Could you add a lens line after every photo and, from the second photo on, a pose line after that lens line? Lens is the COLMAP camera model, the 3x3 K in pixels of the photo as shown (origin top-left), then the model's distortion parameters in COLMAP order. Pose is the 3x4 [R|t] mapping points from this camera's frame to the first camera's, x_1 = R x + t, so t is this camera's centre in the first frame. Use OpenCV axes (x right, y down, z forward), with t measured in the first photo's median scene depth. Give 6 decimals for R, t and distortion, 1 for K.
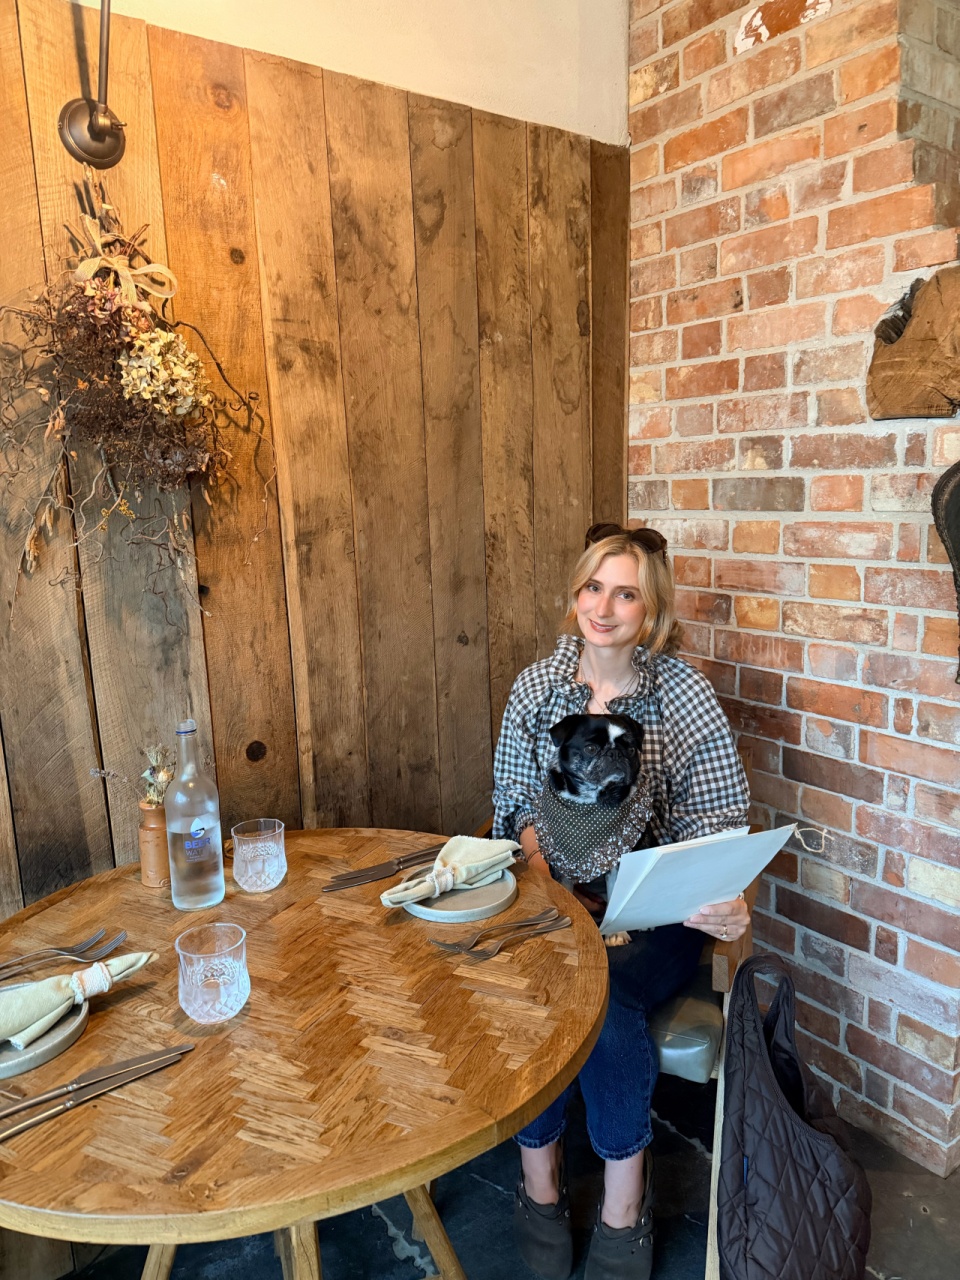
lens RADIAL K [[893.8, 0, 473.9], [0, 893.8, 644.3], [0, 0, 1]] dist [0.006813, -0.004937]
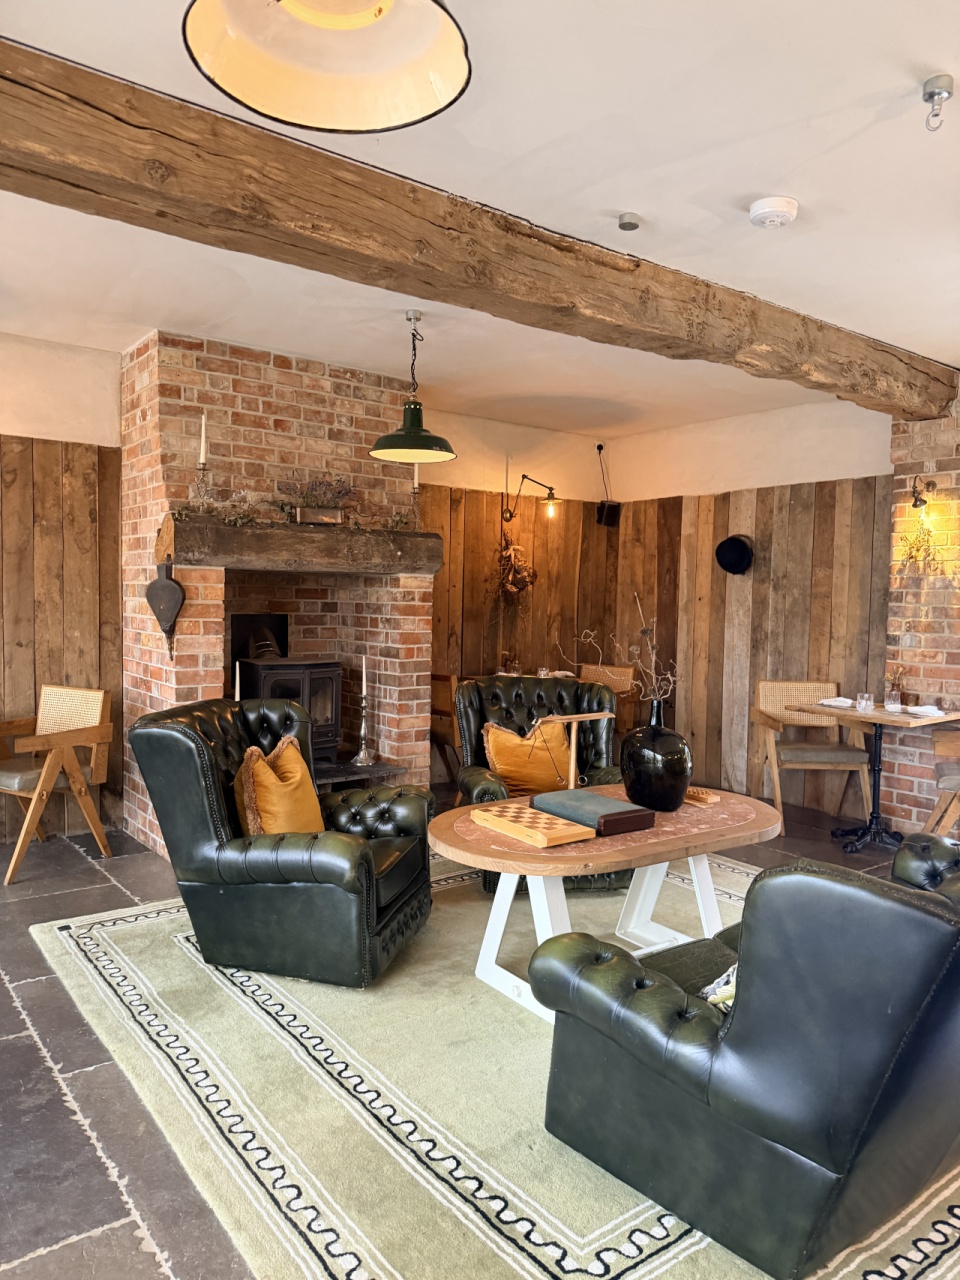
lens RADIAL K [[893.8, 0, 486.5], [0, 893.8, 641.4], [0, 0, 1]] dist [0.006813, -0.004937]
pose [[0.998515, 0.044277, 0.031742, 1.153974], [-0.039320, 0.988992, -0.142650, 0.279415], [-0.037709, 0.141190, 0.989264, -1.413262]]
